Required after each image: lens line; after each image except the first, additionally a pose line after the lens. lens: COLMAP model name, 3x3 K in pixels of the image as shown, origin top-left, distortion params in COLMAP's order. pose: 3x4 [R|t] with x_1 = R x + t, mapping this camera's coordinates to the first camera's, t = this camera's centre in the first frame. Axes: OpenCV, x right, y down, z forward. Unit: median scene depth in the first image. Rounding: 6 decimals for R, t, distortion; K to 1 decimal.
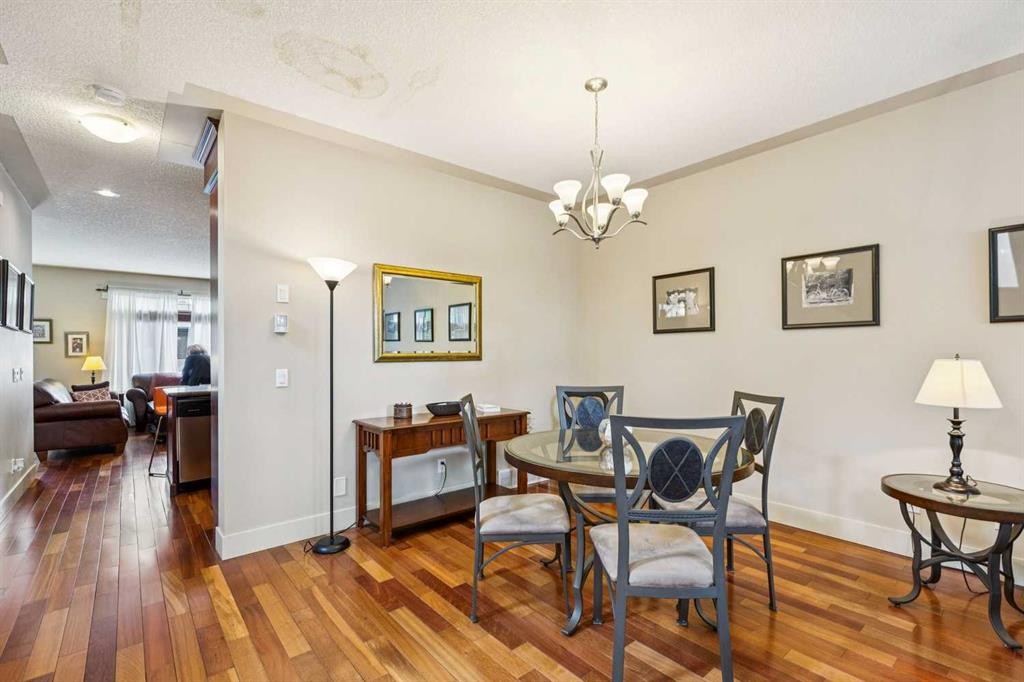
lens RADIAL K [[473.5, 0, 518.5], [0, 473.5, 352.5], [0, 0, 1]] dist [0.004427, 0.000405]
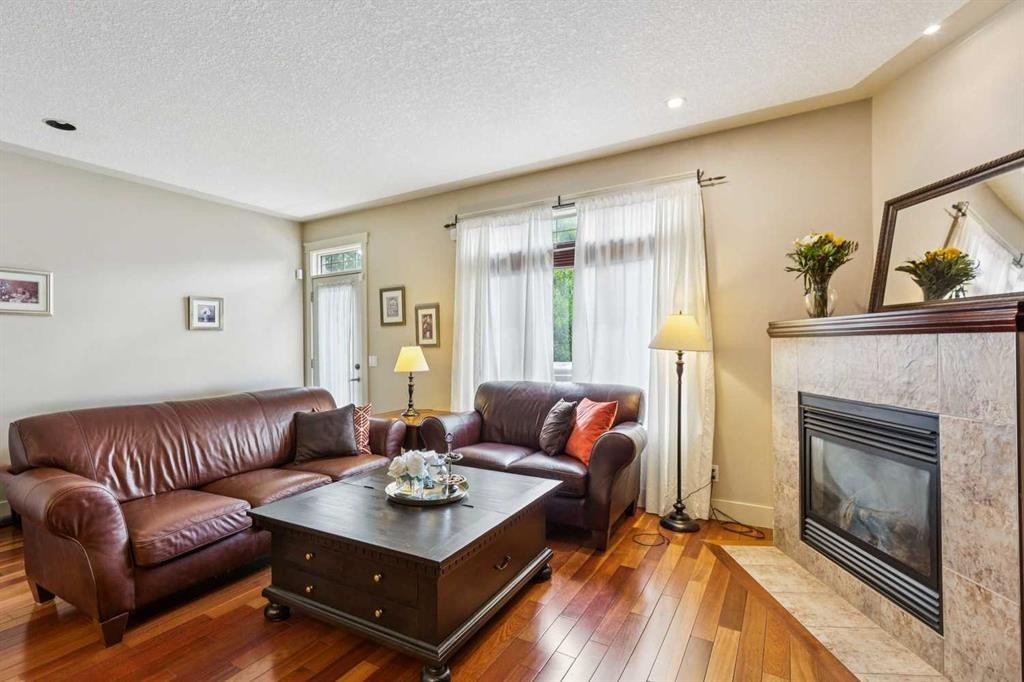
lens RADIAL K [[482.9, 0, 494.7], [0, 482.9, 345.2], [0, 0, 1]] dist [0.000324, 0.000141]
pose [[0.323988, 0.003683, -0.946054, -0.971737], [0.013400, 0.999874, 0.008481, 0.010280], [0.945966, -0.015424, 0.323898, 2.560020]]
